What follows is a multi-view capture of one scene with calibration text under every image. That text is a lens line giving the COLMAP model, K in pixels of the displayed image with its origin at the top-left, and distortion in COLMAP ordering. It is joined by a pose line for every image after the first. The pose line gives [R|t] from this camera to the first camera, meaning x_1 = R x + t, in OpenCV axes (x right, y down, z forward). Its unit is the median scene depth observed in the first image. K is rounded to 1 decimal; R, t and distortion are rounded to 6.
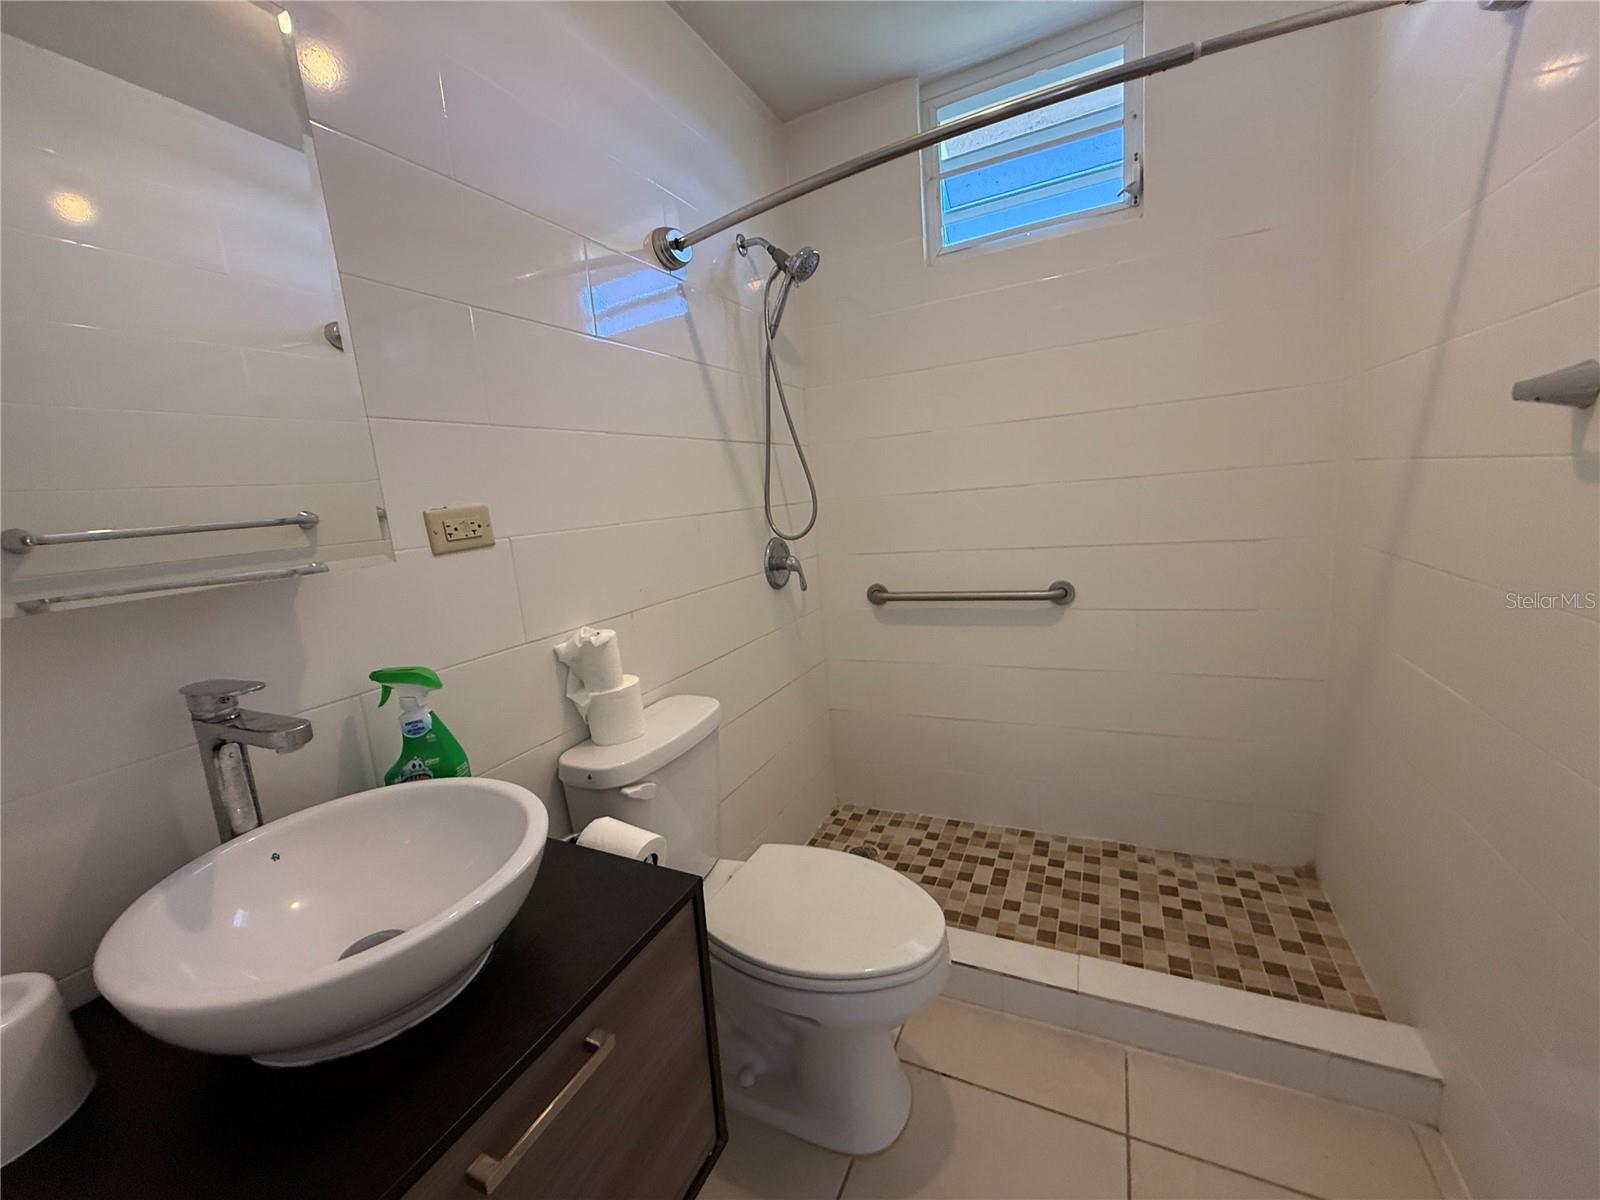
lens RADIAL K [[640.2, 0, 793.8], [0, 640.2, 605.4], [0, 0, 1]] dist [-0.000277, -0.000296]
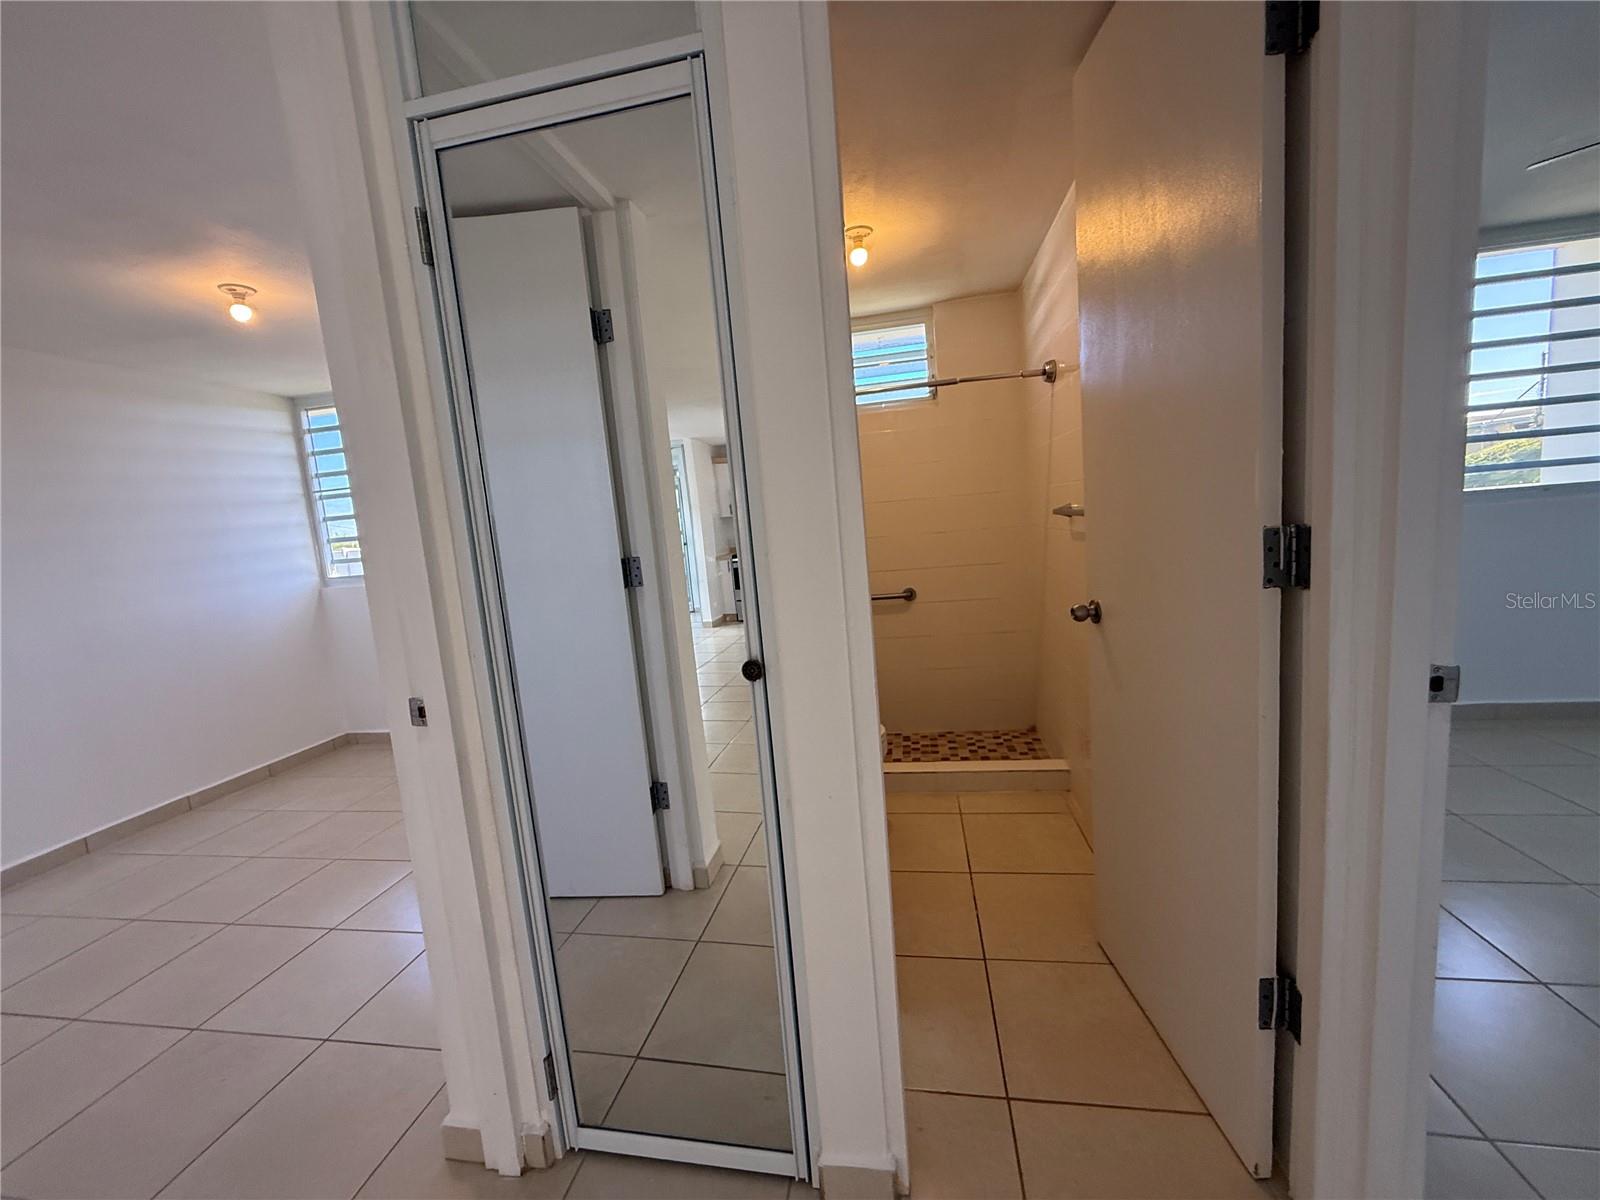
lens RADIAL K [[640.2, 0, 798.5], [0, 640.2, 599.6], [0, 0, 1]] dist [-0.000277, -0.000296]
pose [[0.960430, -0.026317, 0.277276, -0.435410], [0.046824, 0.996613, -0.067598, 0.114345], [-0.274558, 0.077906, 0.958409, -0.737238]]
